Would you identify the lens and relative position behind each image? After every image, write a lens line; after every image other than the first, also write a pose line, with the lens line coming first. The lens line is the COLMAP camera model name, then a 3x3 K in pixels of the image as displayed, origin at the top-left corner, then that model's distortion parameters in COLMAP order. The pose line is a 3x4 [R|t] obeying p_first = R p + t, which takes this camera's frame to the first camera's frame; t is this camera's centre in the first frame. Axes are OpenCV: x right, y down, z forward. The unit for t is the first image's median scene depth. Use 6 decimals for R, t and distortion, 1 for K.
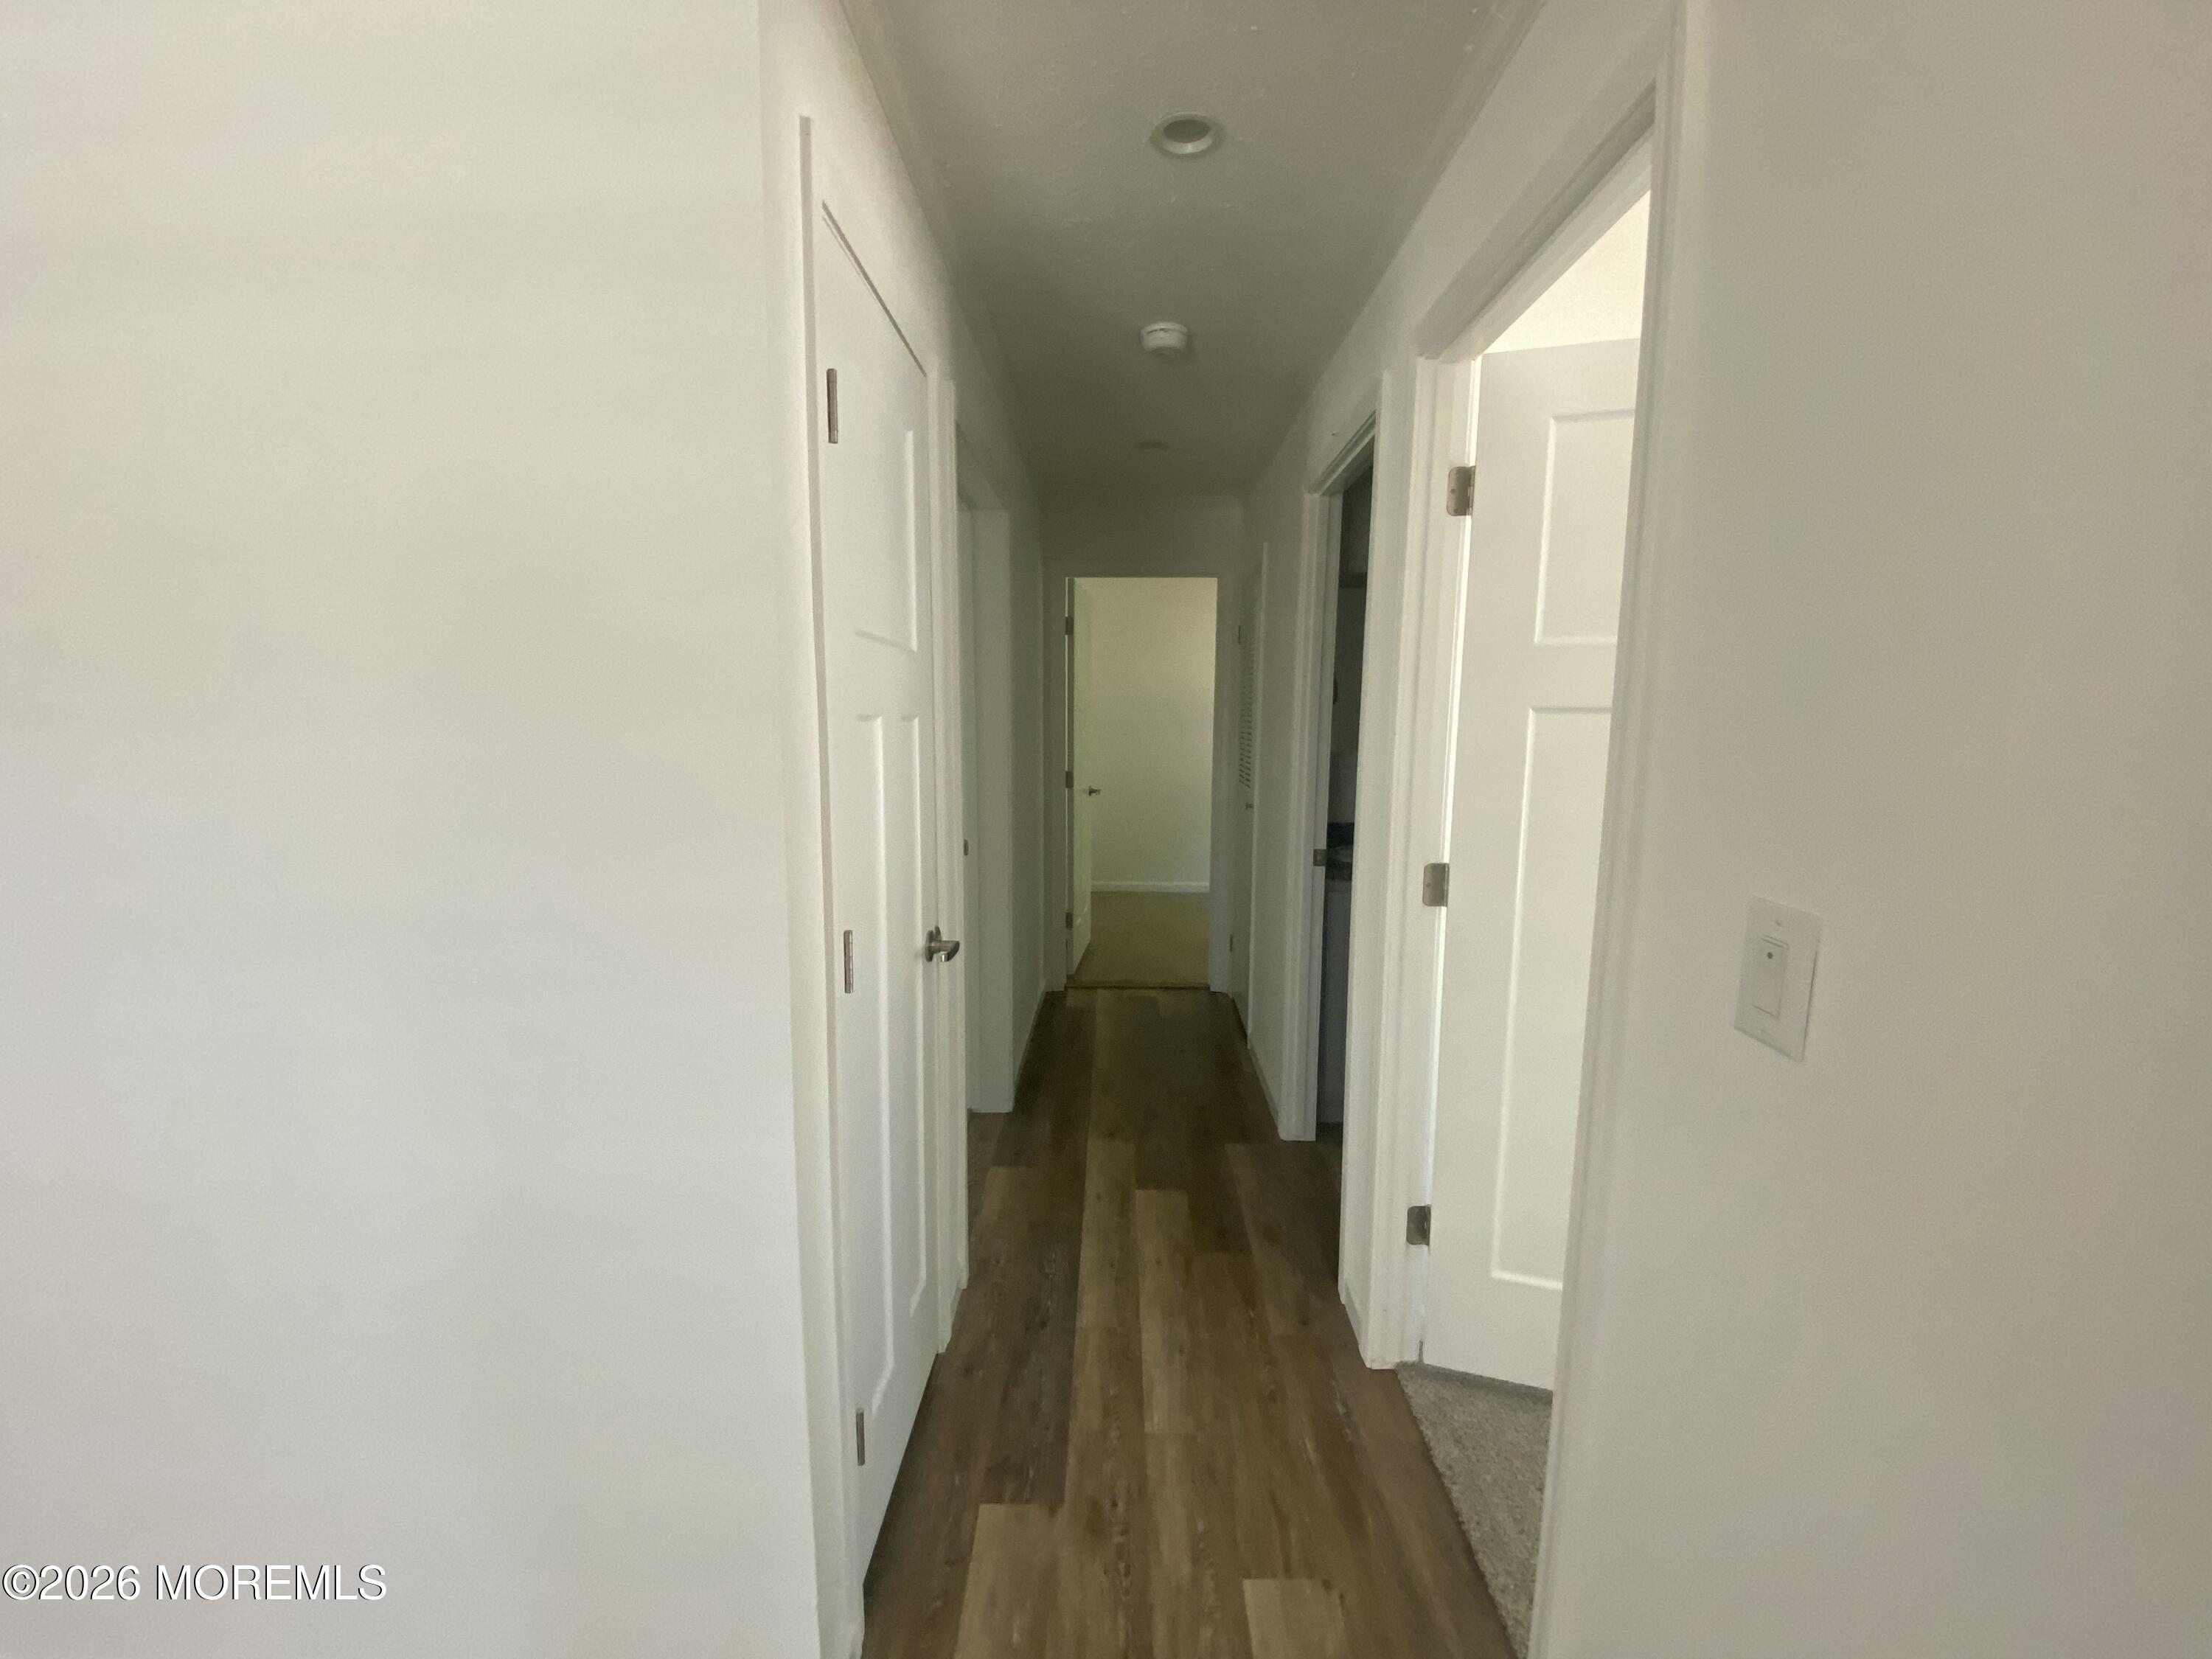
lens RADIAL K [[885.3, 0, 1109.5], [0, 885.3, 831.6], [0, 0, 1]] dist [-0.022849, -0.000715]
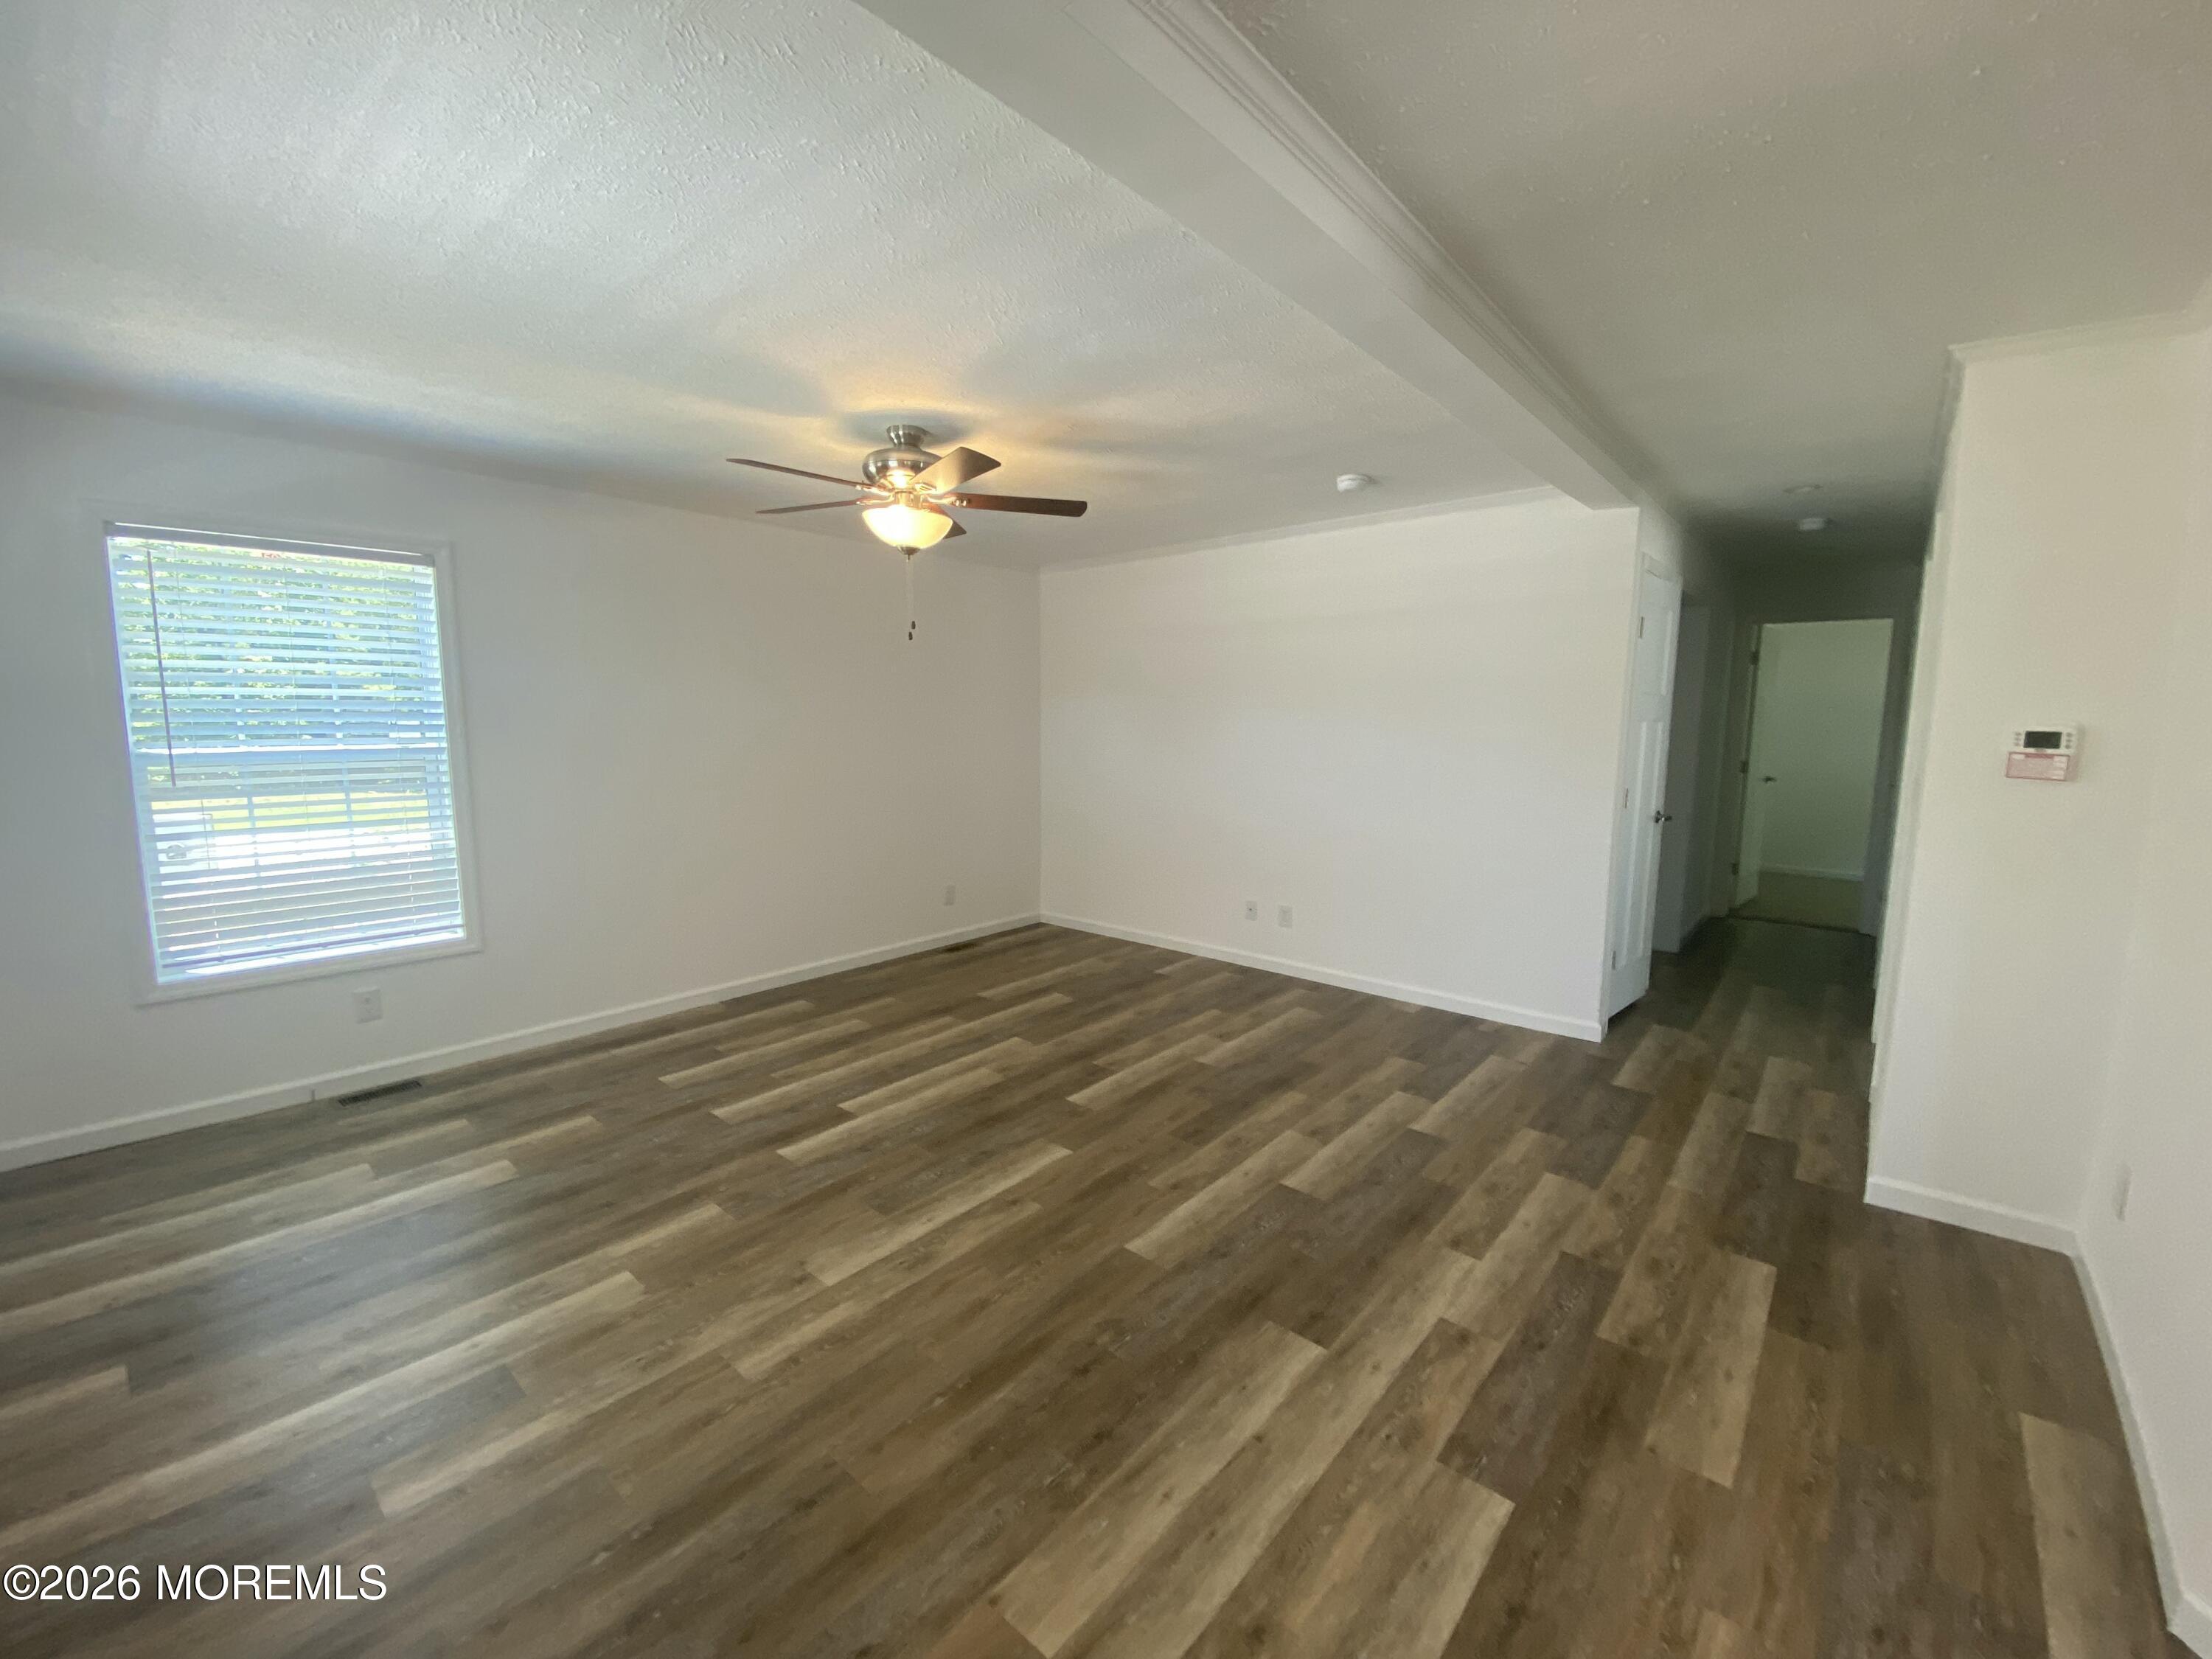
lens RADIAL K [[885.3, 0, 1091.9], [0, 885.3, 823.0], [0, 0, 1]] dist [-0.022849, -0.000715]
pose [[0.753991, 0.080659, -0.651914, 0.085809], [-0.089056, 0.995822, 0.020208, 0.096225], [0.650820, 0.042820, 0.758023, -0.737077]]
